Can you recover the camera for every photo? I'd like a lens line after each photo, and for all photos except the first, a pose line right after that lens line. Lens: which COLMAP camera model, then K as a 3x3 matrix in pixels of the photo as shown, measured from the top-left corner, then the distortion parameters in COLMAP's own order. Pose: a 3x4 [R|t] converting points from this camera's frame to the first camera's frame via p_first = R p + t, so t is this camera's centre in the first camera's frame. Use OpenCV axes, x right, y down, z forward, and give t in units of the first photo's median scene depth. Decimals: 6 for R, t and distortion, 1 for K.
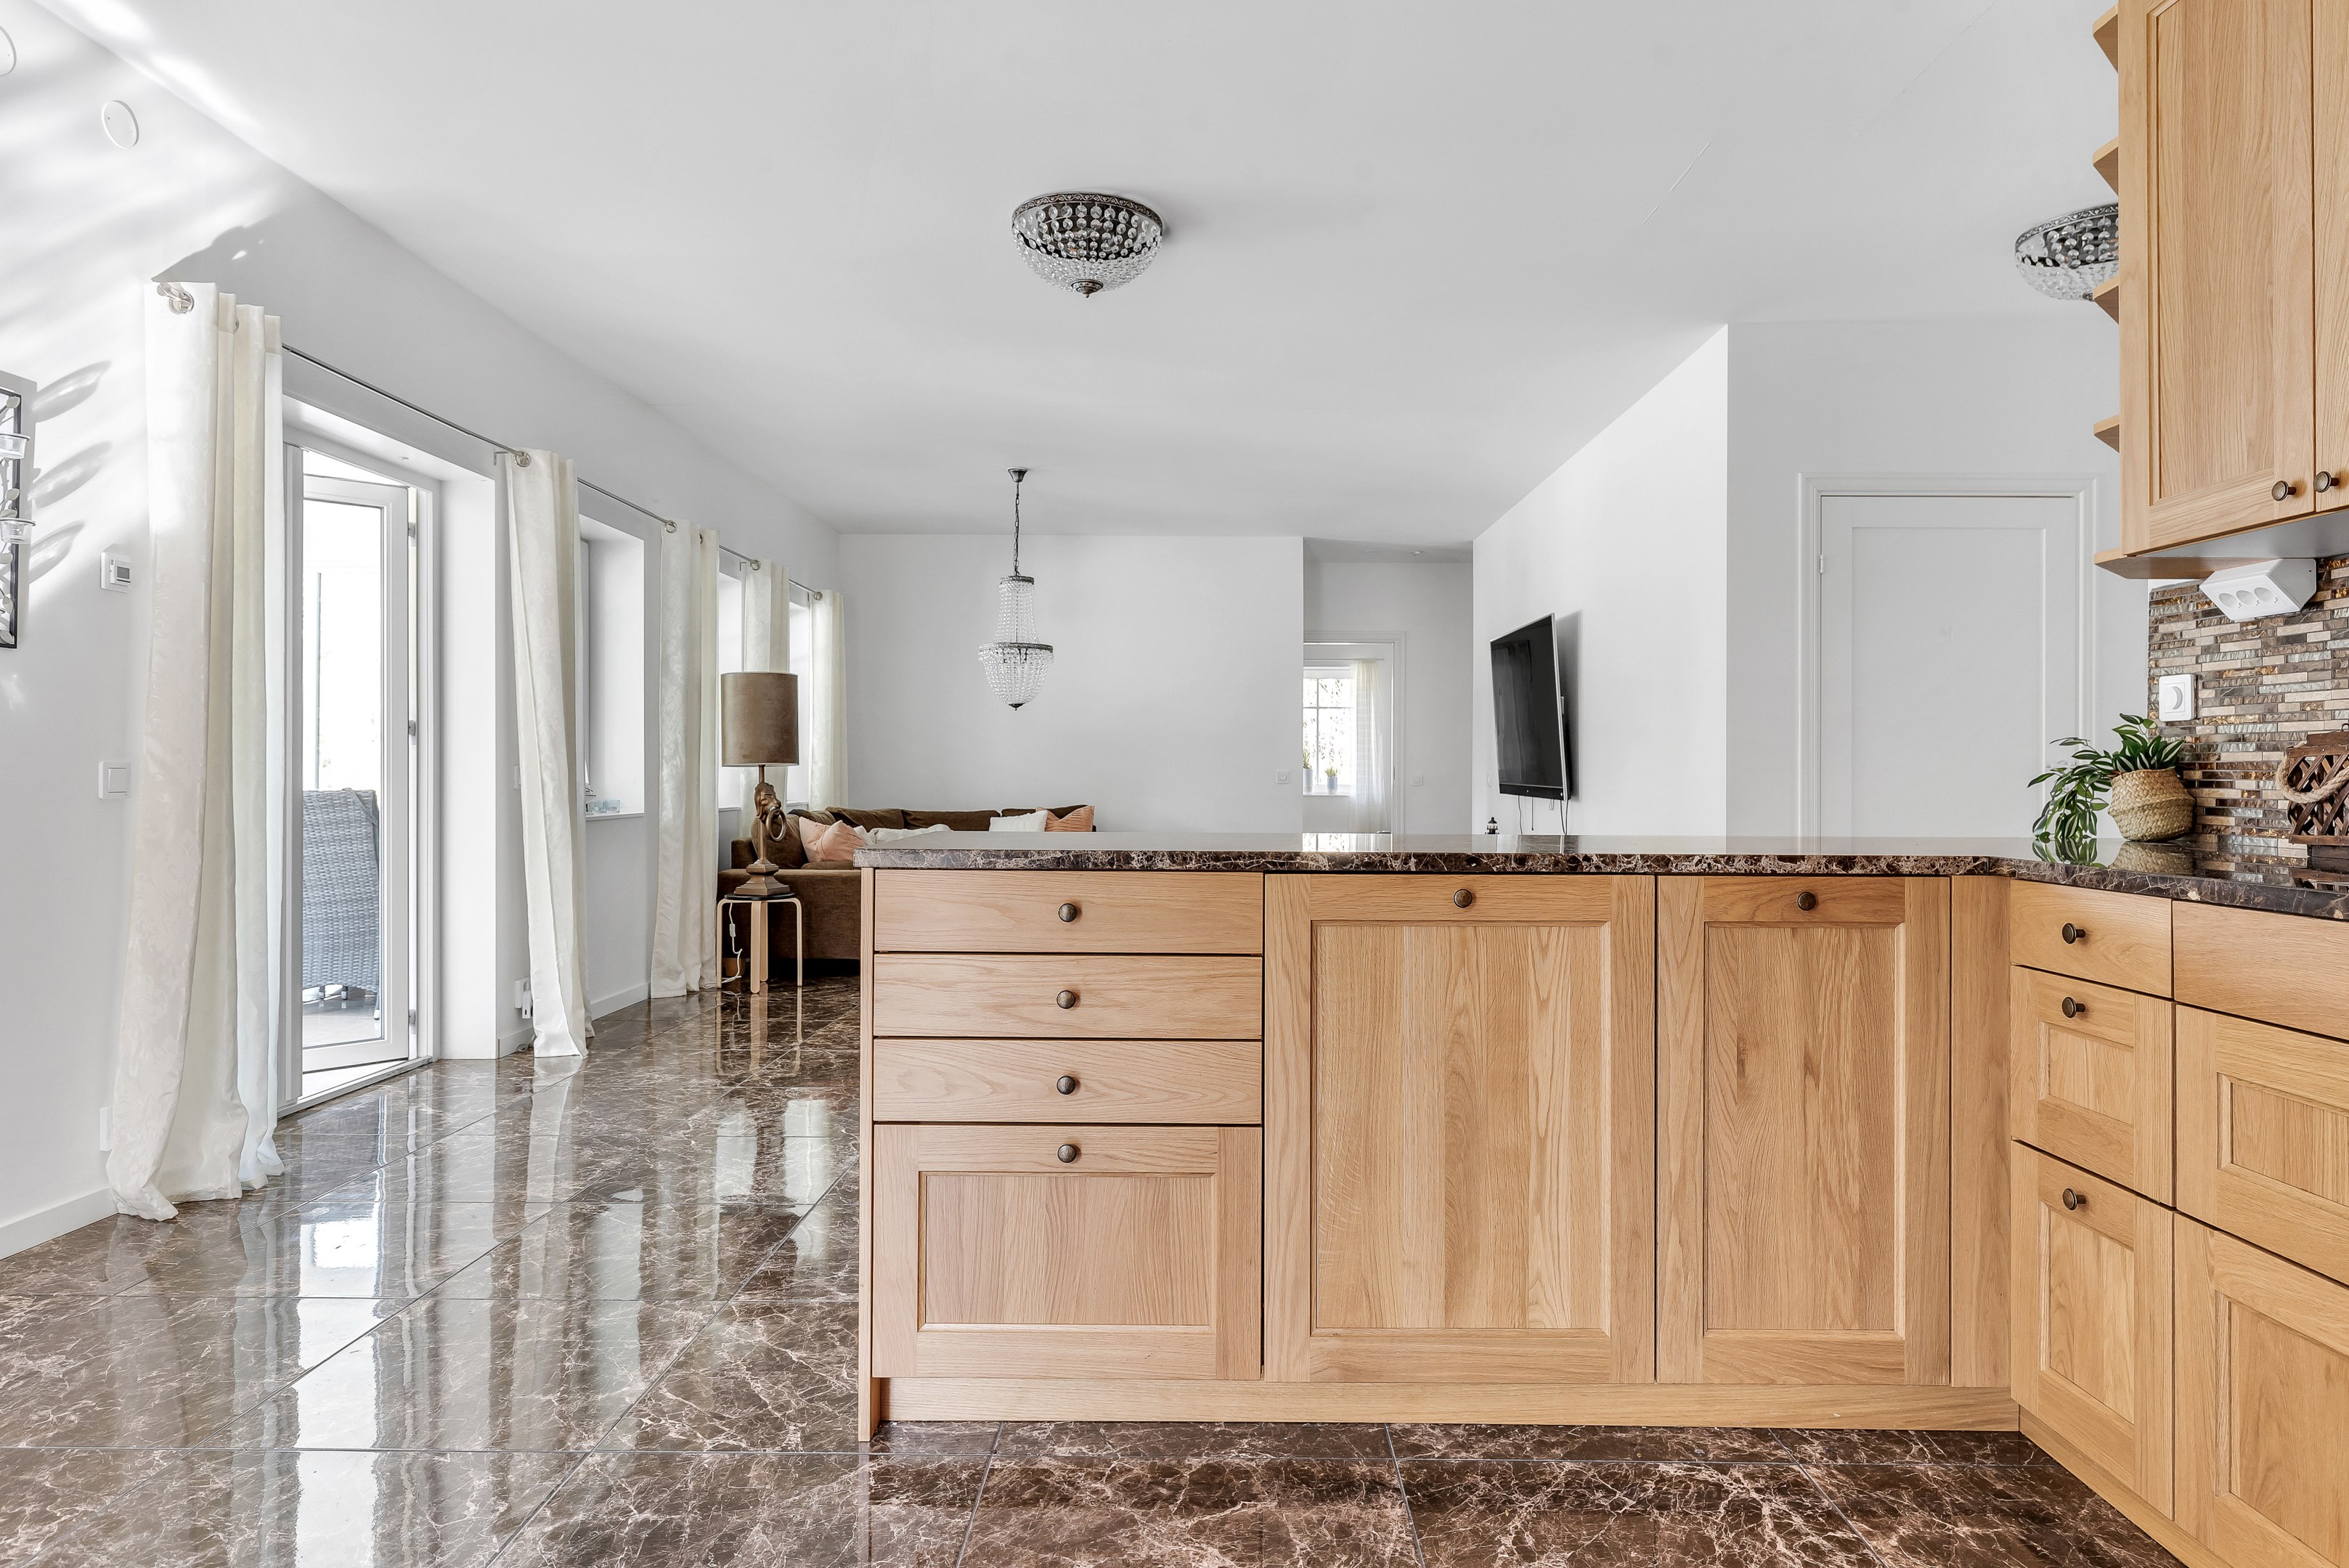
lens RADIAL K [[1370.0, 0, 1187.3], [0, 1370.0, 768.5], [0, 0, 1]] dist [-0.004119, -0.001058]
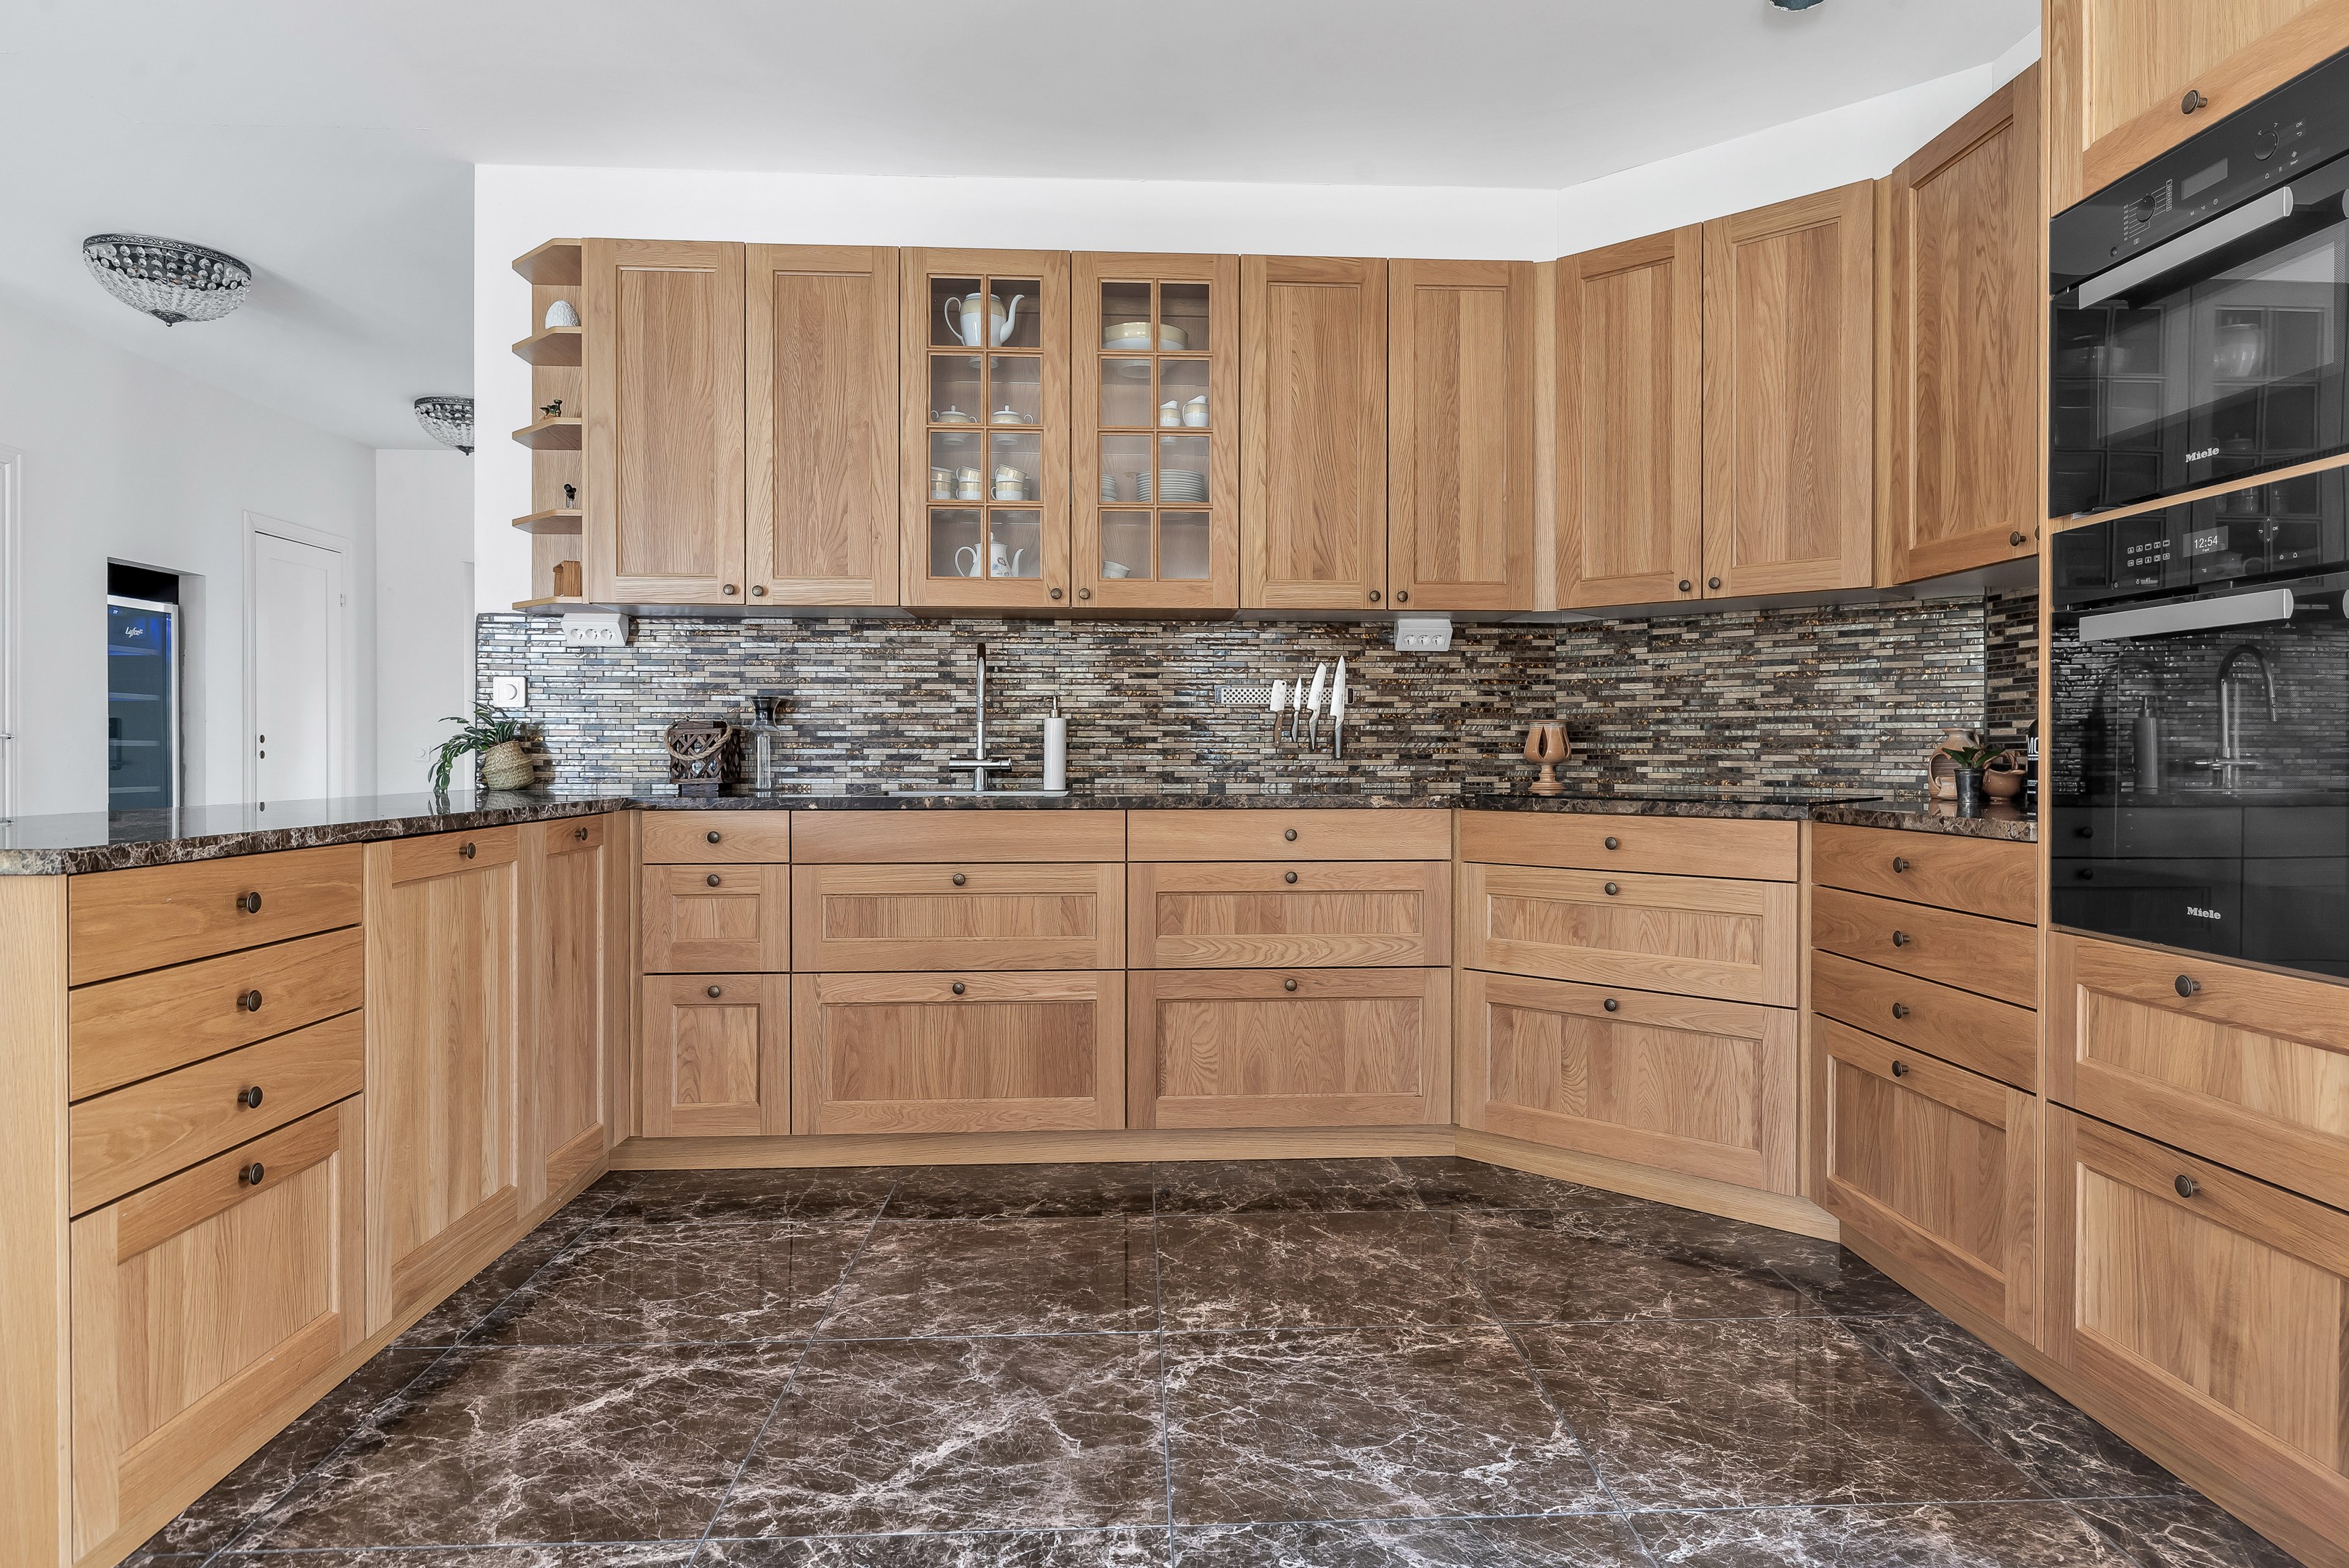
lens RADIAL K [[1370.0, 0, 1187.3], [0, 1370.0, 768.5], [0, 0, 1]] dist [-0.004119, -0.001058]
pose [[-0.051195, -0.018110, 0.998524, -0.991156], [-0.006019, 0.999823, 0.017825, -0.000311], [-0.998671, -0.005098, -0.051295, 0.444244]]
